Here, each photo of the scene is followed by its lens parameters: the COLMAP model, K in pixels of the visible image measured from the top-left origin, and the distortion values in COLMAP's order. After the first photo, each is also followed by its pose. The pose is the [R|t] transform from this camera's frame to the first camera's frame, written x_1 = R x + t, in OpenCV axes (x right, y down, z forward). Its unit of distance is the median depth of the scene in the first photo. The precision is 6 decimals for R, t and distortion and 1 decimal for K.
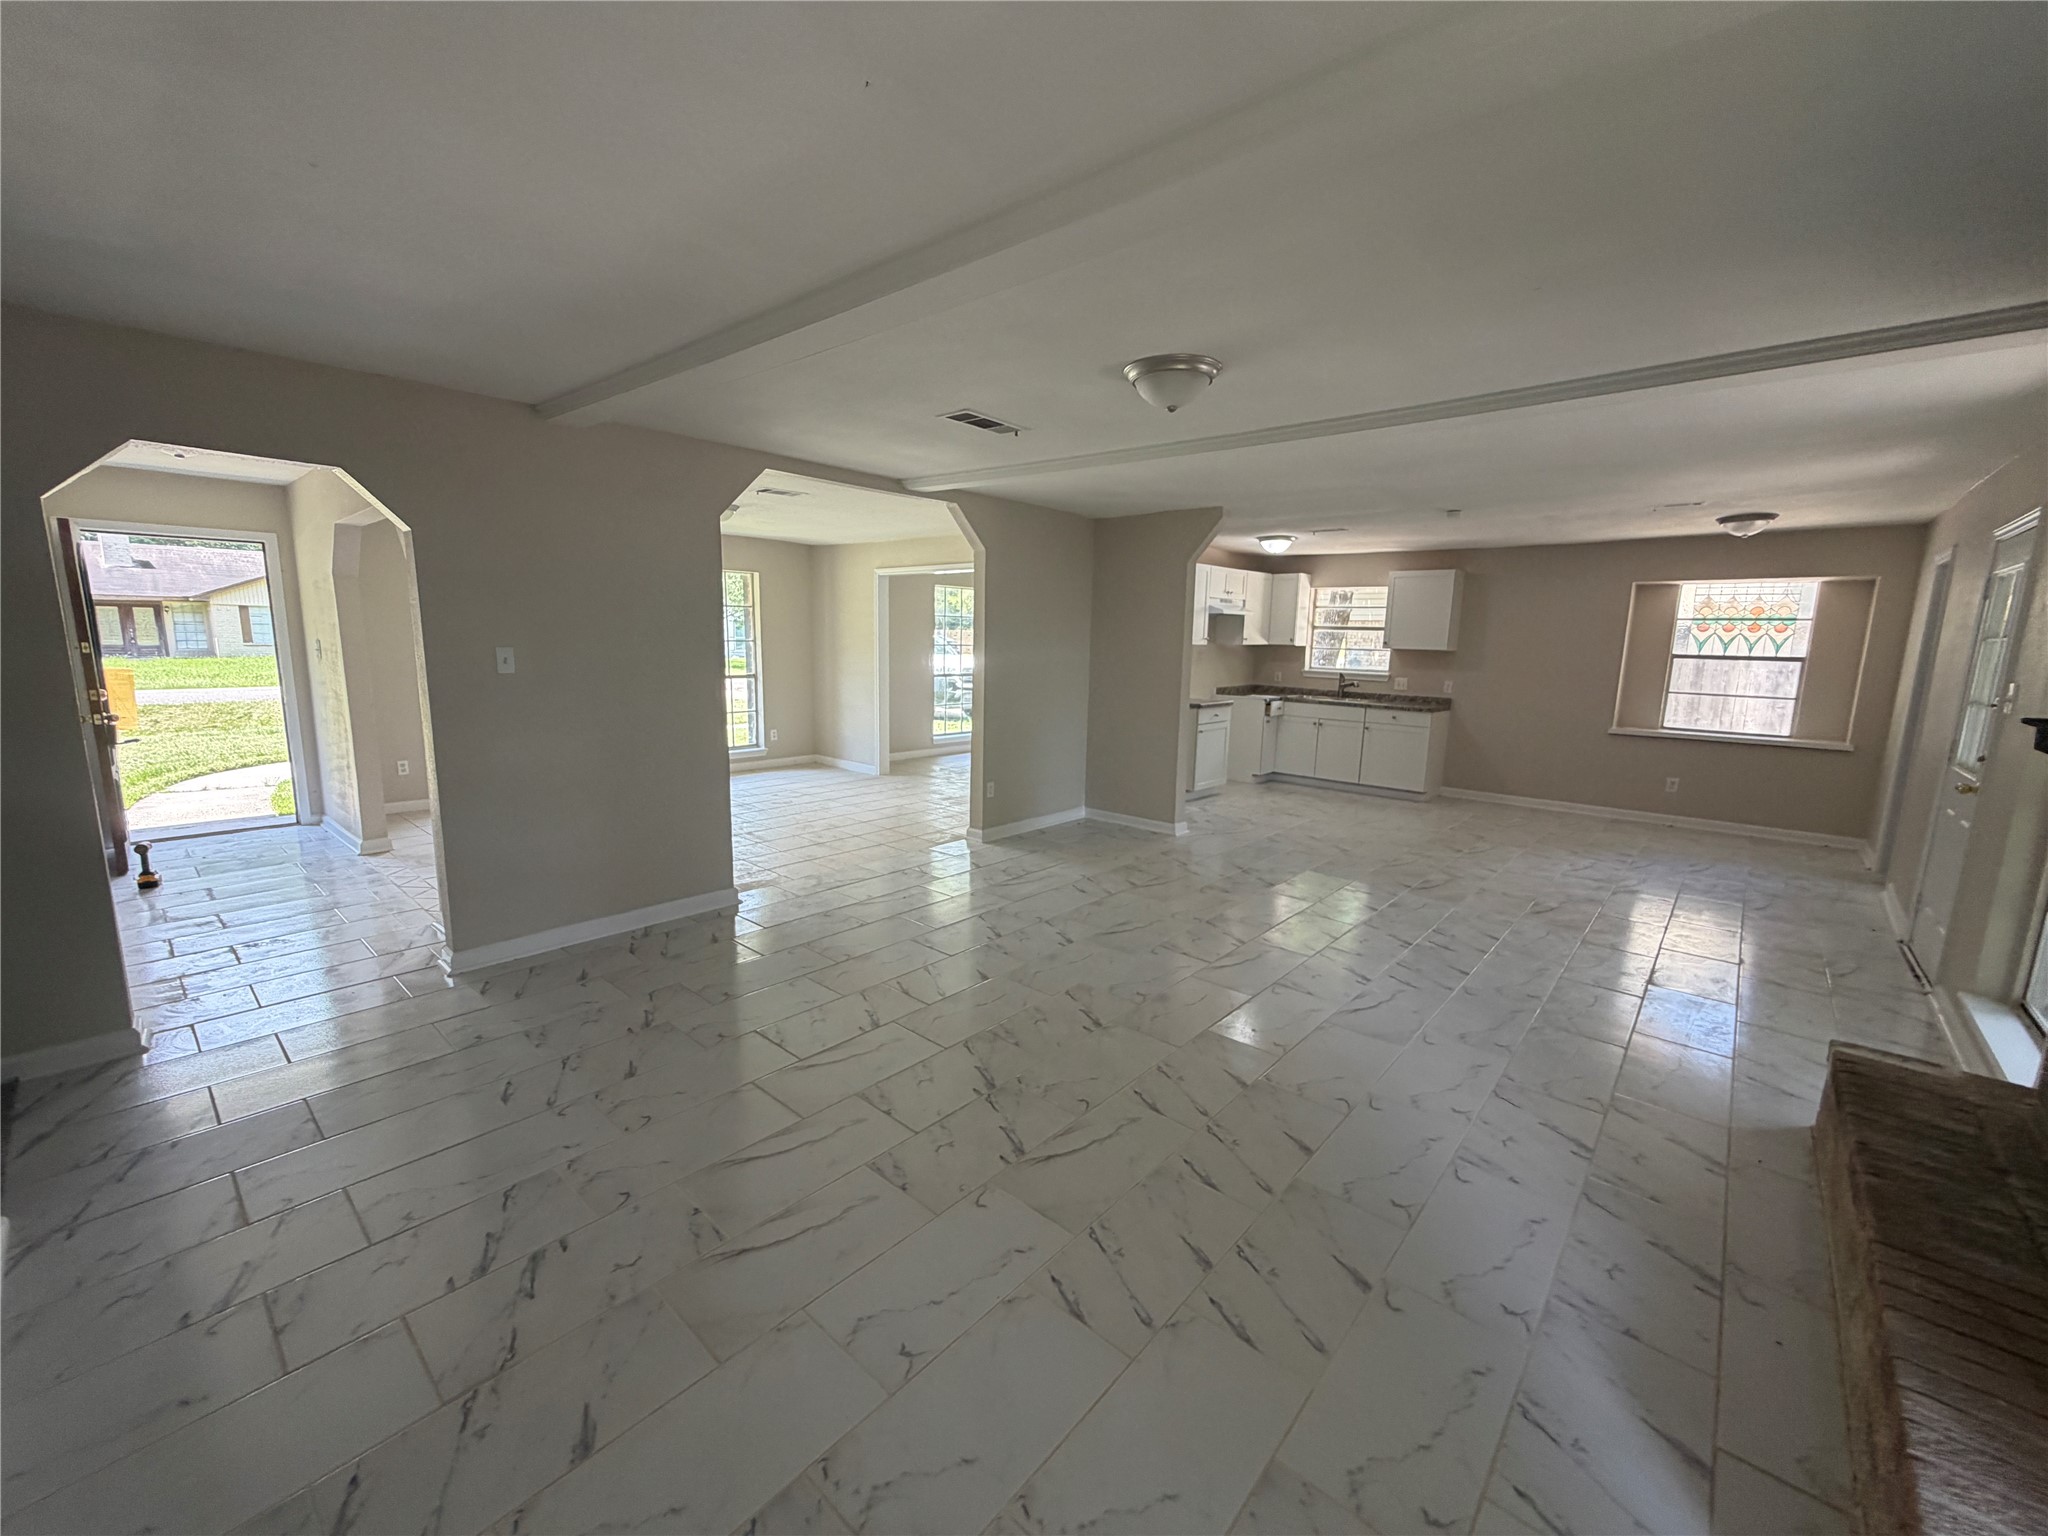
lens RADIAL K [[817.5, 0, 1017.5], [0, 817.5, 767.7], [0, 0, 1]] dist [0.000209, 0.000001]
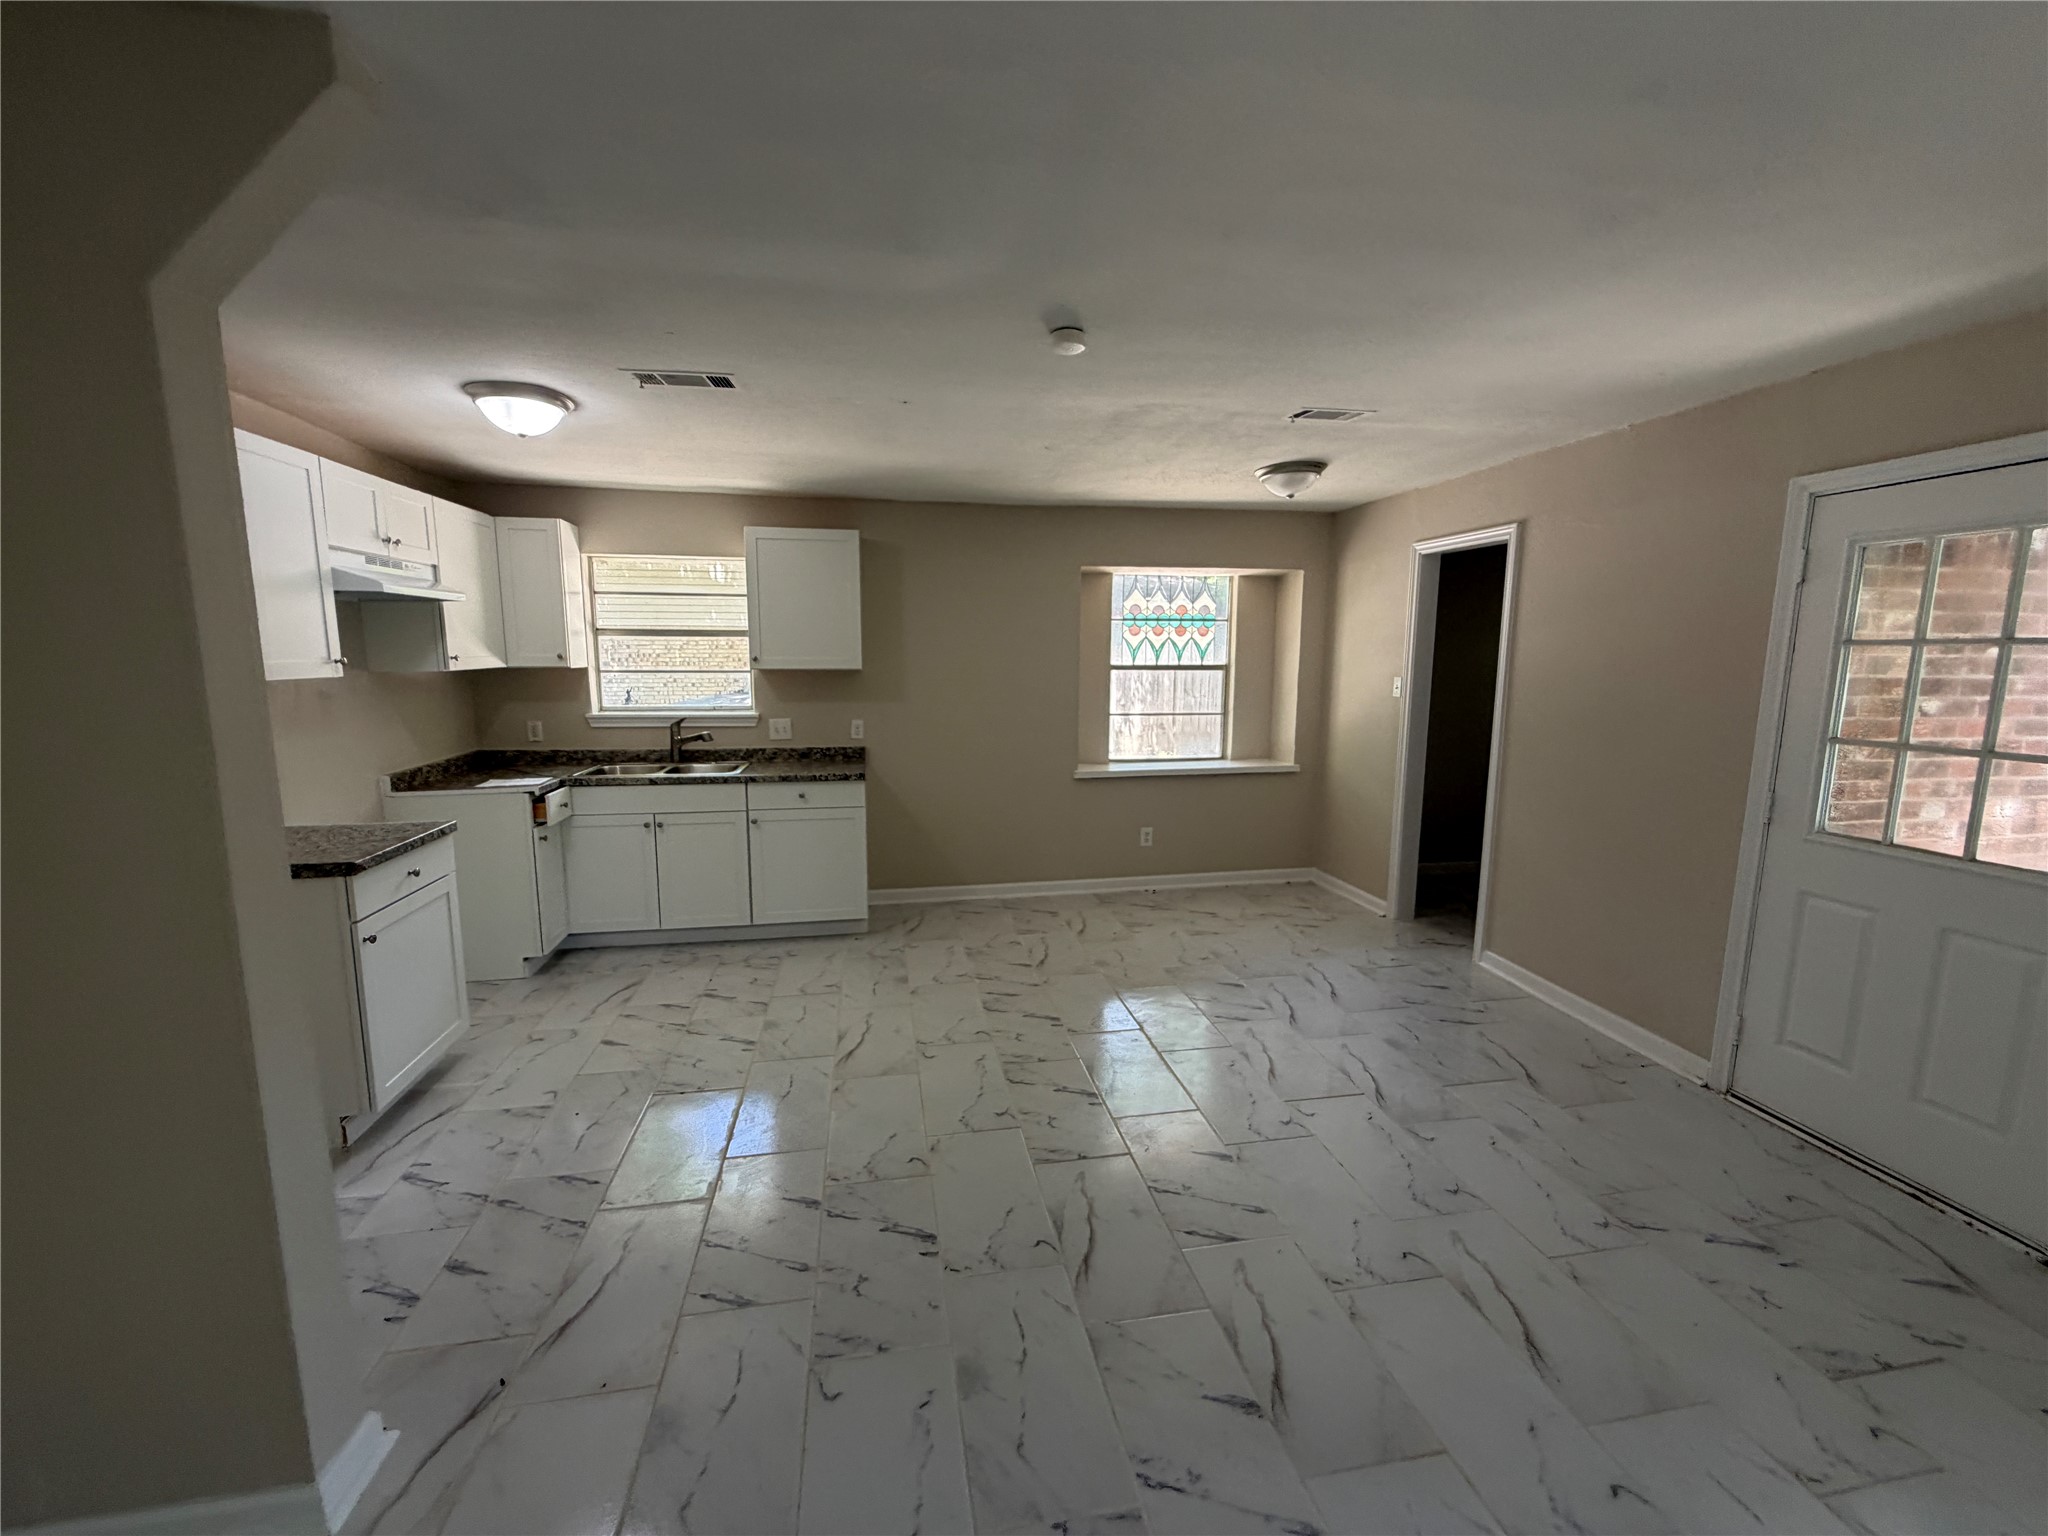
lens RADIAL K [[817.5, 0, 1017.5], [0, 817.5, 767.7], [0, 0, 1]] dist [0.000209, 0.000001]
pose [[0.611252, -0.129810, 0.780718, 0.127159], [0.136981, 0.988922, 0.057181, -0.091241], [-0.779492, 0.071992, 0.622262, 0.548397]]
